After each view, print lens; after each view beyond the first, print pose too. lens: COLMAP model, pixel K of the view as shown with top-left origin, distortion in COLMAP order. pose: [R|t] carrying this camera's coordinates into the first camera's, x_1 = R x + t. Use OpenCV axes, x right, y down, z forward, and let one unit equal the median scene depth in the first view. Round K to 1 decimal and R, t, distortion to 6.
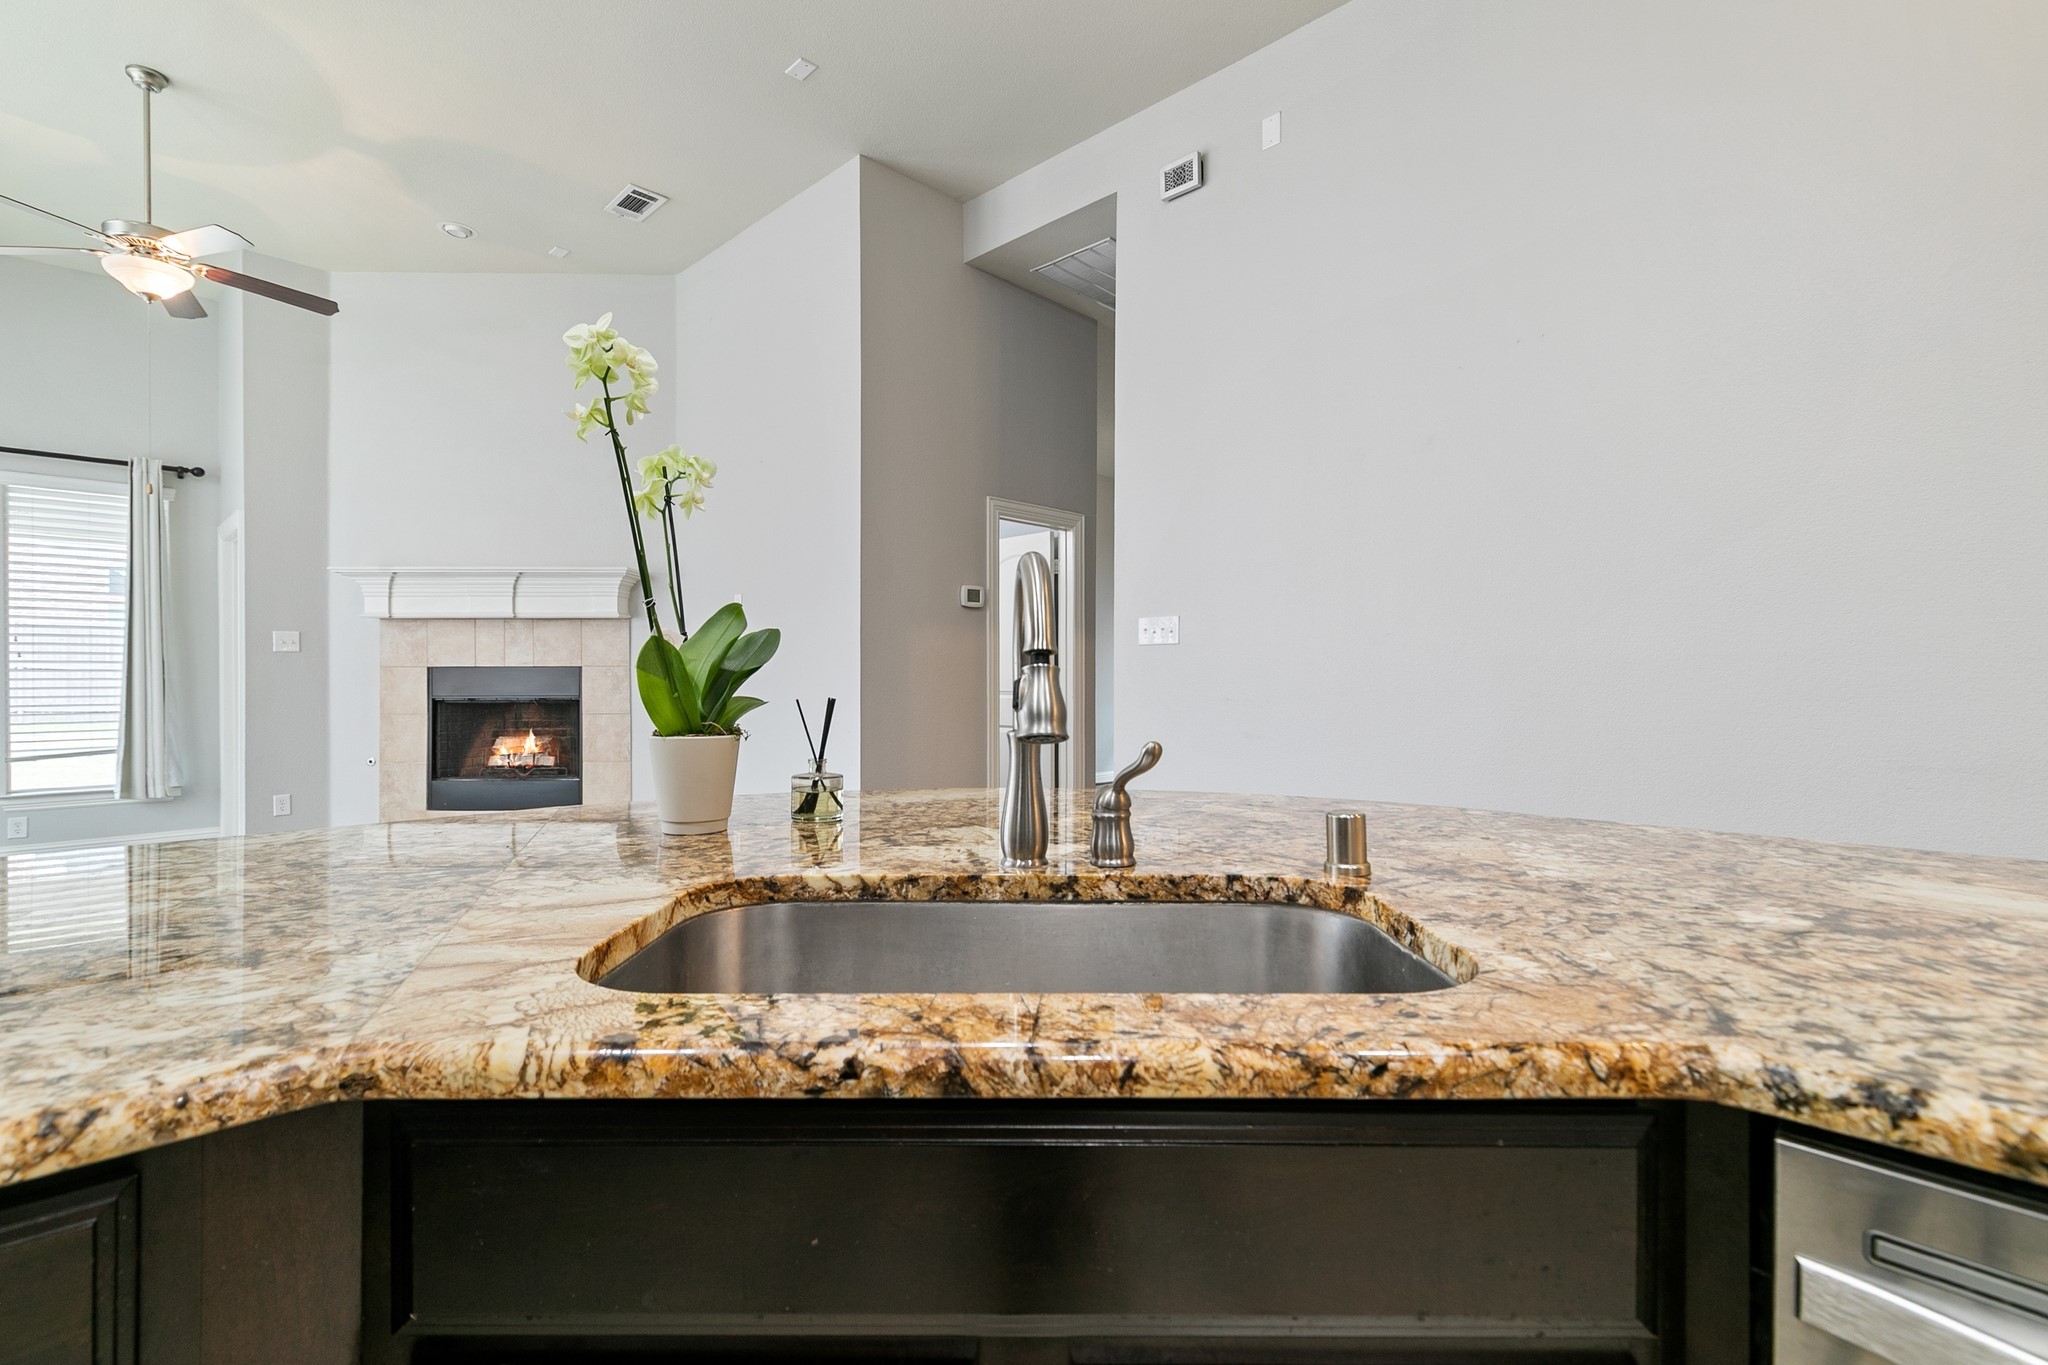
lens RADIAL K [[914.7, 0, 1024.0], [0, 914.7, 682.5], [0, 0, 1]] dist [0.000701, 0.000177]
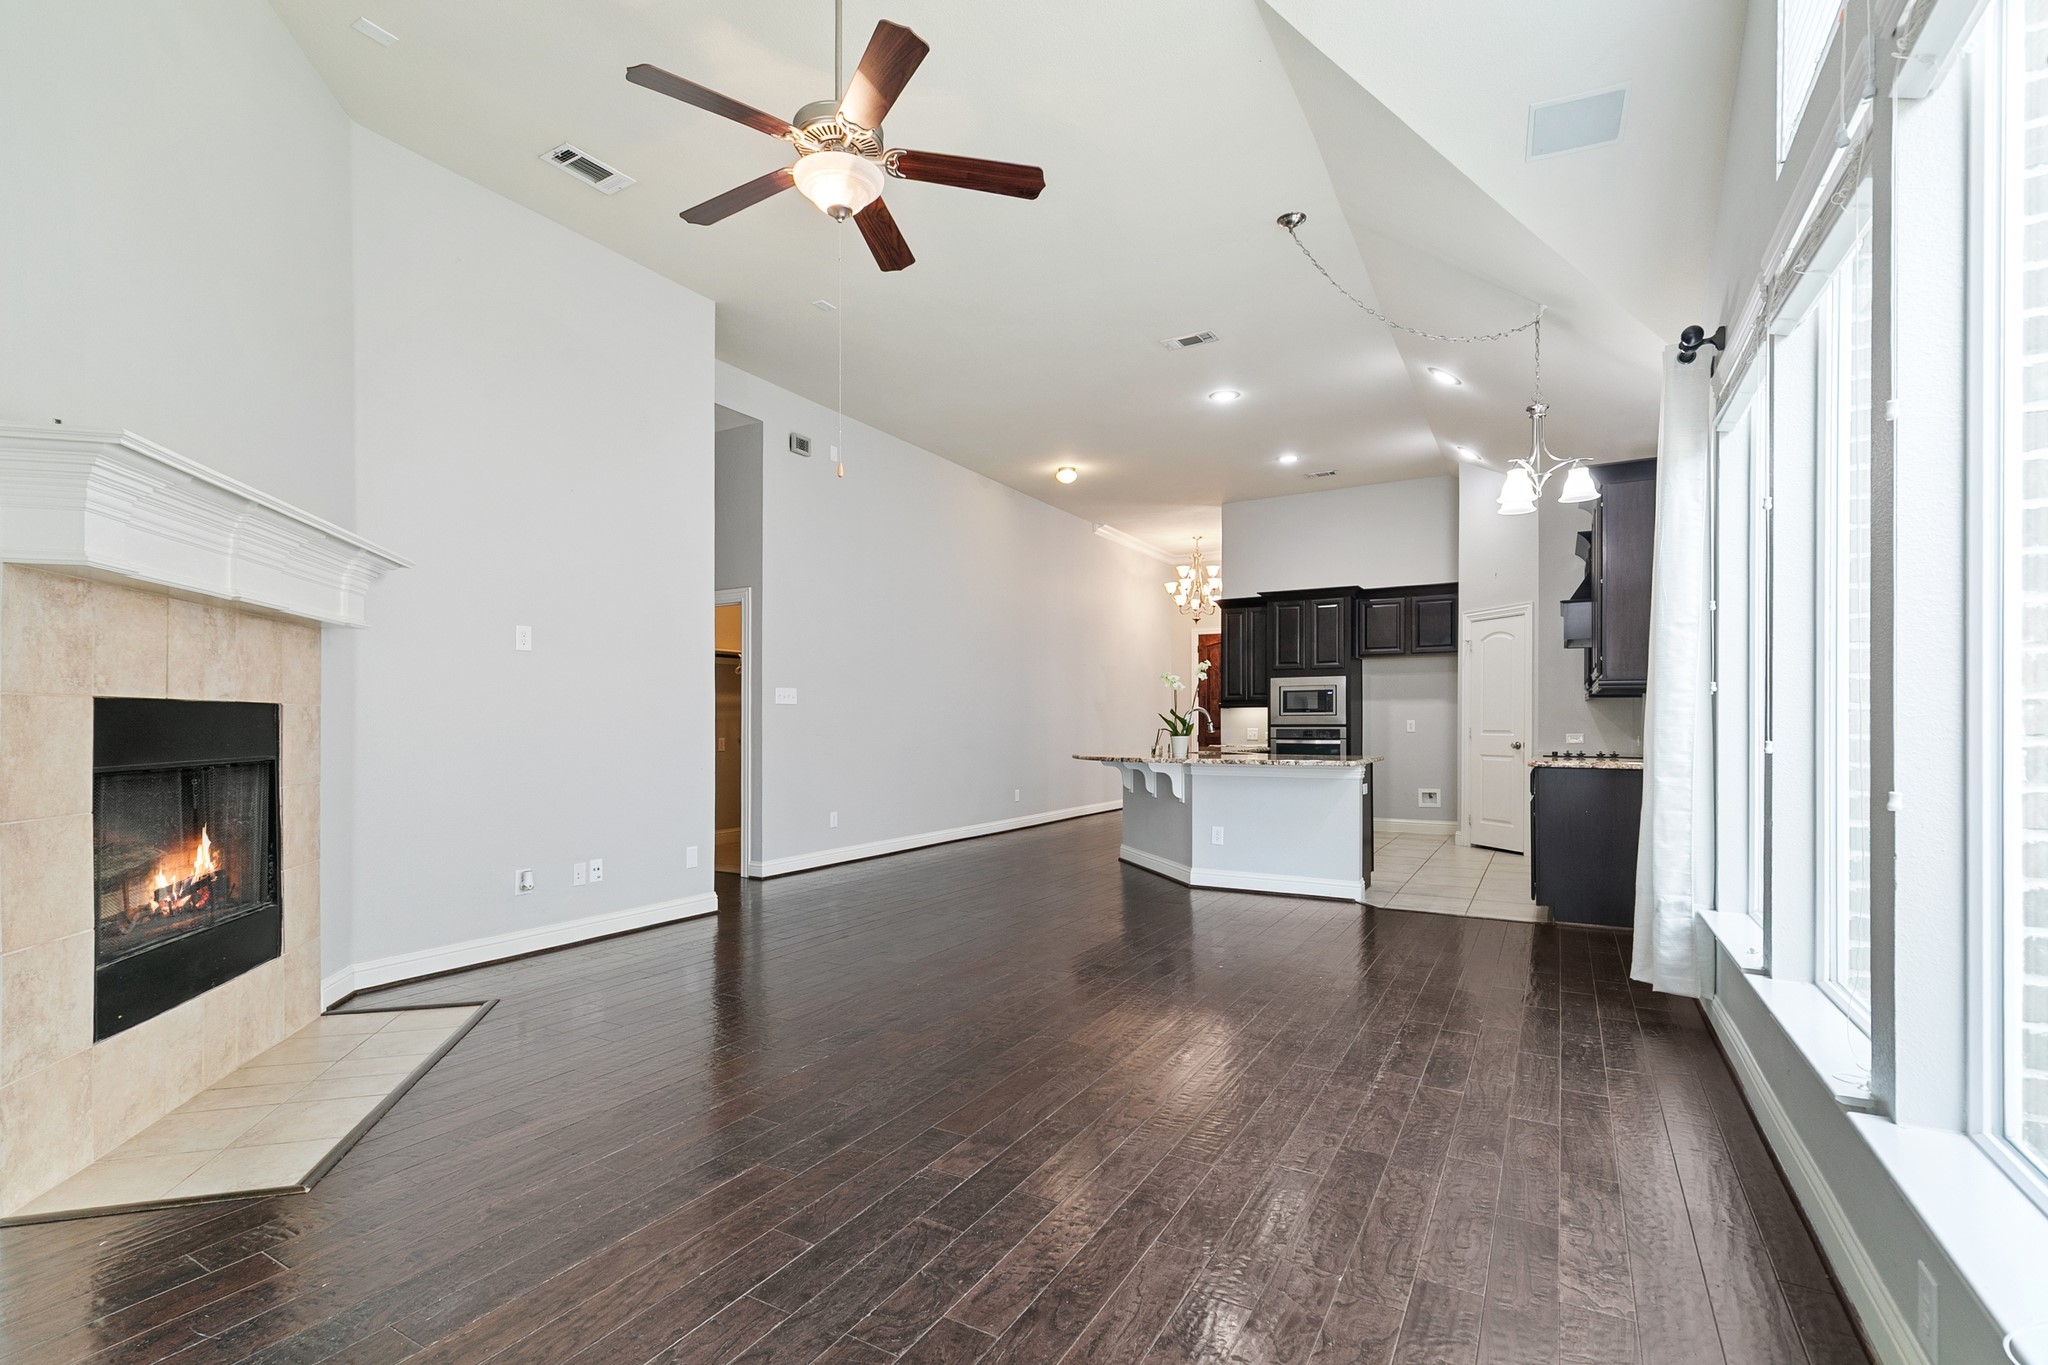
lens RADIAL K [[922.7, 0, 1021.8], [0, 922.7, 735.7], [0, 0, 1]] dist [0.002509, 0.000561]
pose [[-0.223603, -0.003346, 0.974674, -1.147672], [0.004551, 0.999980, 0.004477, 0.000608], [-0.974670, 0.005437, -0.223584, 0.683377]]
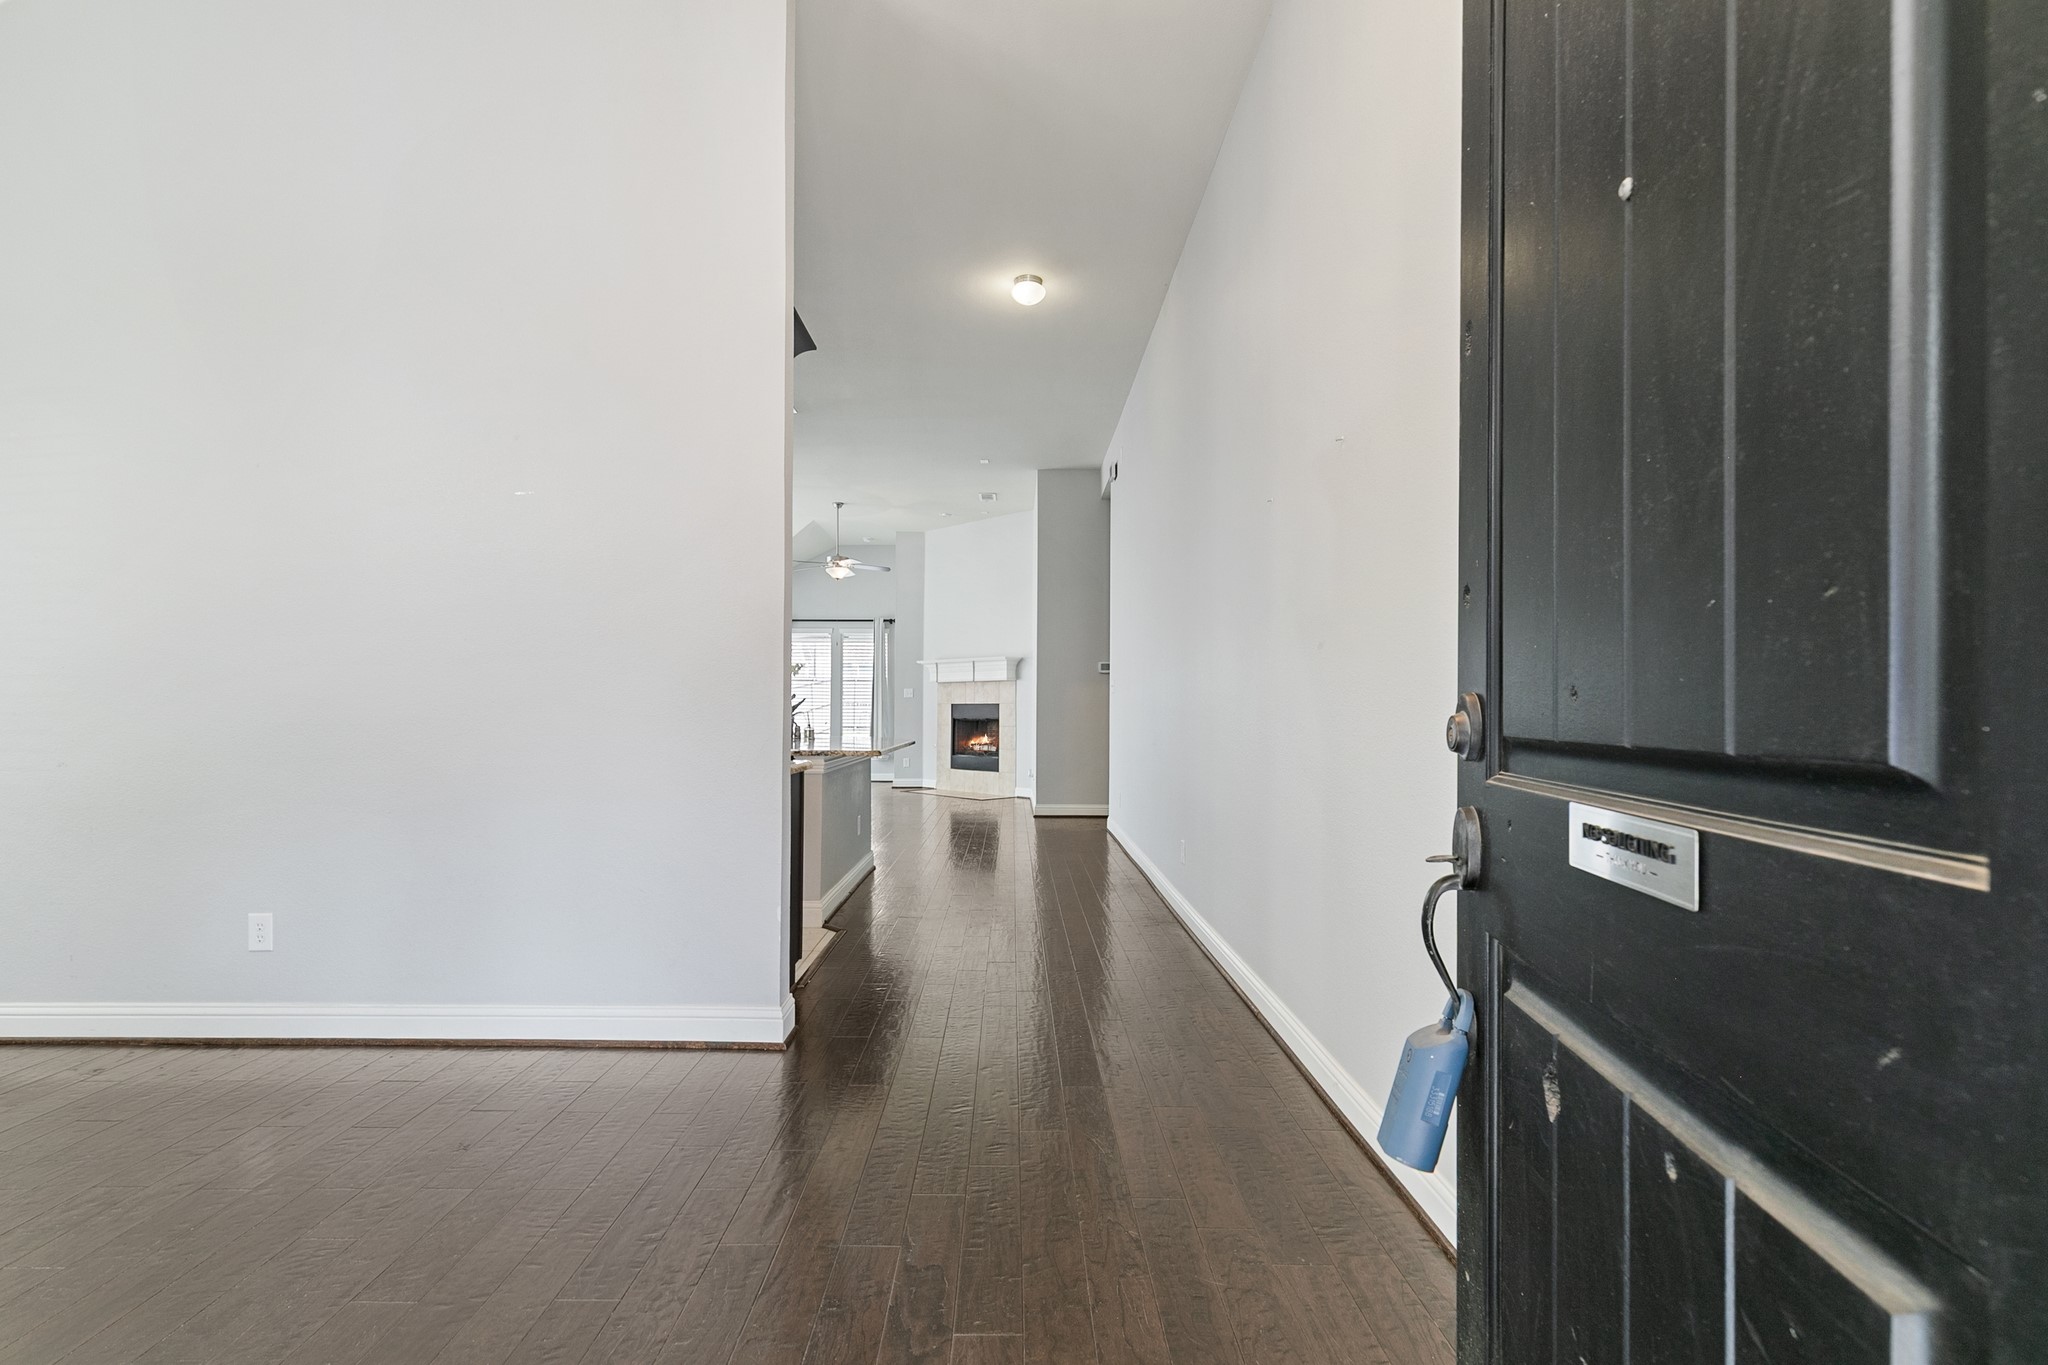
lens RADIAL K [[939.1, 0, 1020.8], [0, 939.1, 709.8], [0, 0, 1]] dist [0.000767, 0.000108]
pose [[0.690410, 0.000331, -0.723419, 1.097149], [-0.005843, 0.999970, -0.005119, 0.008135], [0.723395, 0.007761, 0.690391, -0.440016]]
